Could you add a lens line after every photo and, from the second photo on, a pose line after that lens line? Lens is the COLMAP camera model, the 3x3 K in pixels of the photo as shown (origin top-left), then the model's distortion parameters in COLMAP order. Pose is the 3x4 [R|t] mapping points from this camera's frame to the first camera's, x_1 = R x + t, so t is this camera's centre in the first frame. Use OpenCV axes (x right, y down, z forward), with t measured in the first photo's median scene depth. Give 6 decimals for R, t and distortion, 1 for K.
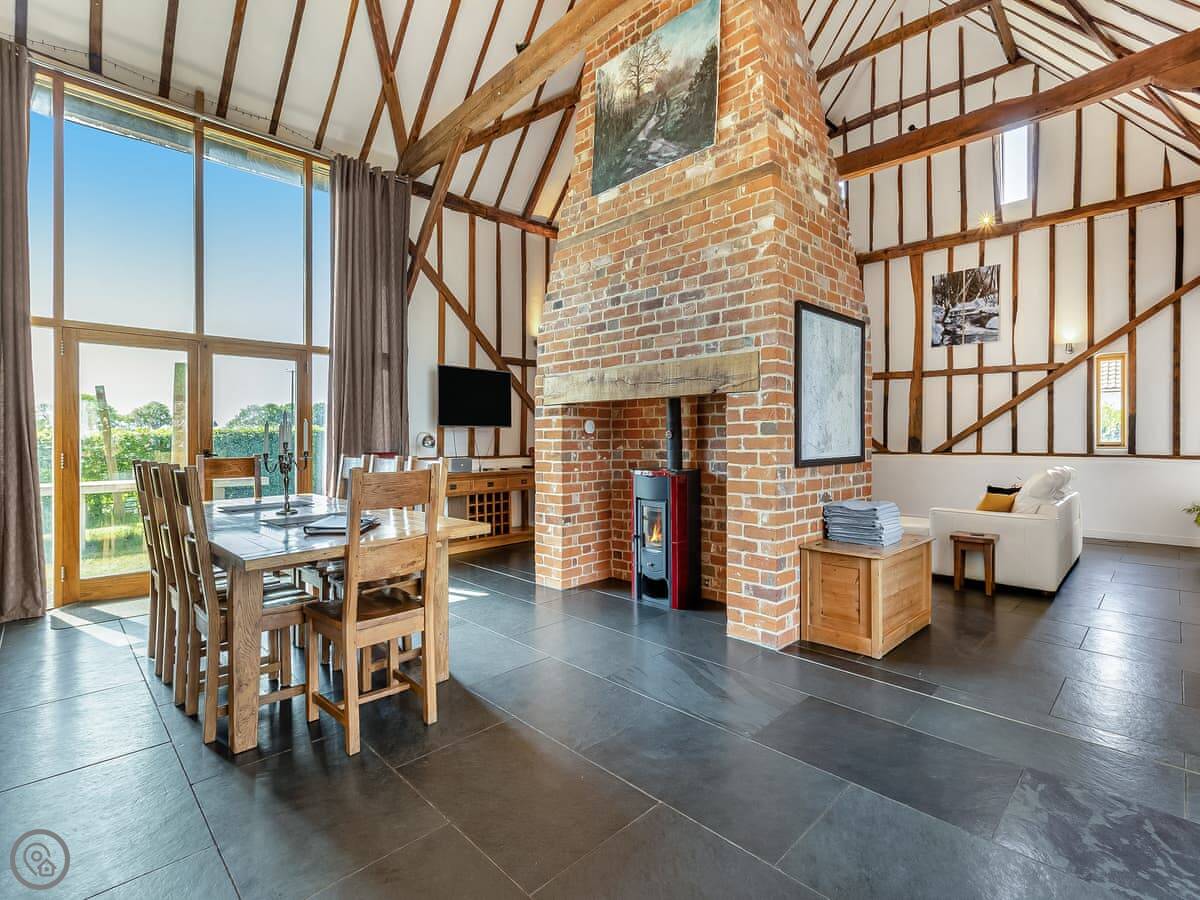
lens RADIAL K [[578.8, 0, 595.7], [0, 578.8, 442.8], [0, 0, 1]] dist [-0.000274, 0.001285]
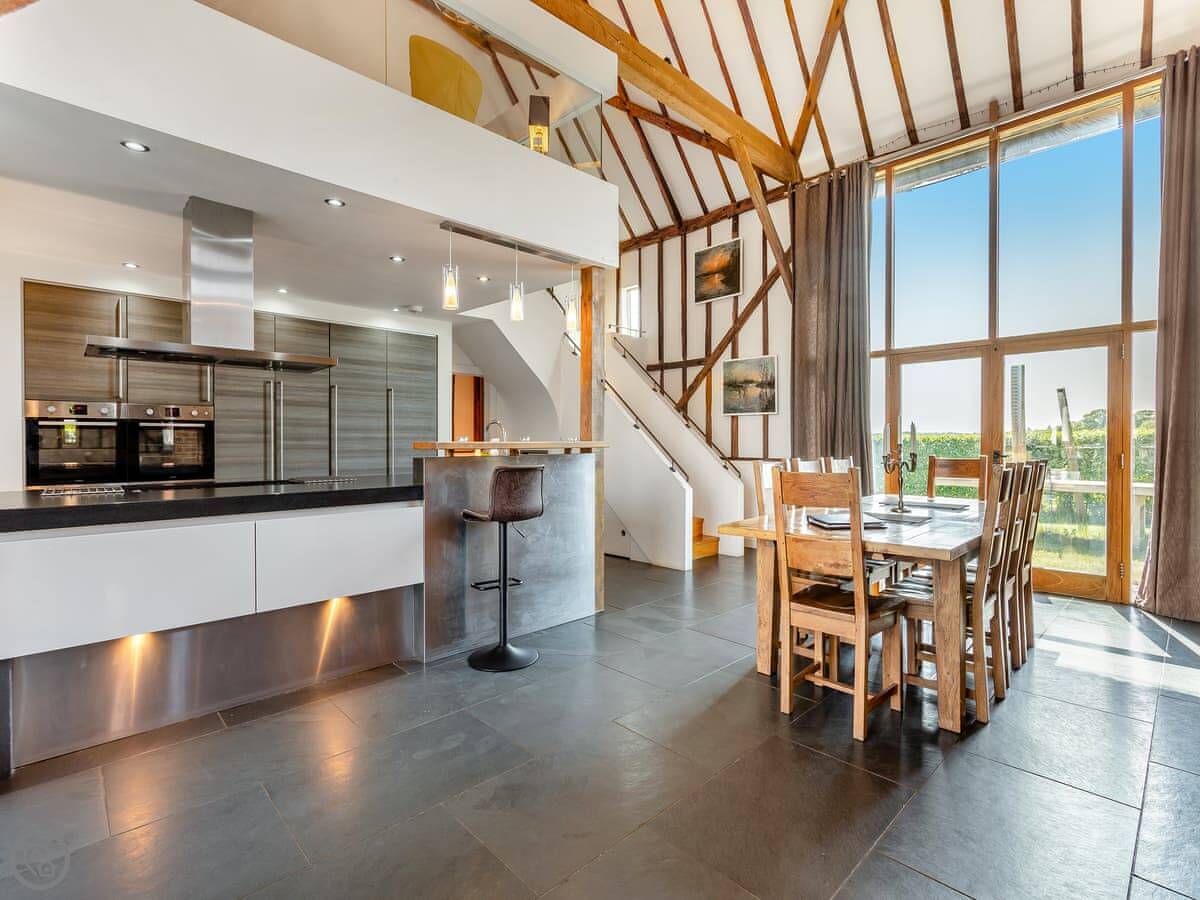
lens RADIAL K [[578.8, 0, 596.6], [0, 578.8, 443.5], [0, 0, 1]] dist [-0.000274, 0.001285]
pose [[-0.025896, 0.007239, -0.999638, 0.363048], [-0.007224, 0.999946, 0.007429, -0.003675], [0.999639, 0.007414, -0.025842, 0.328243]]
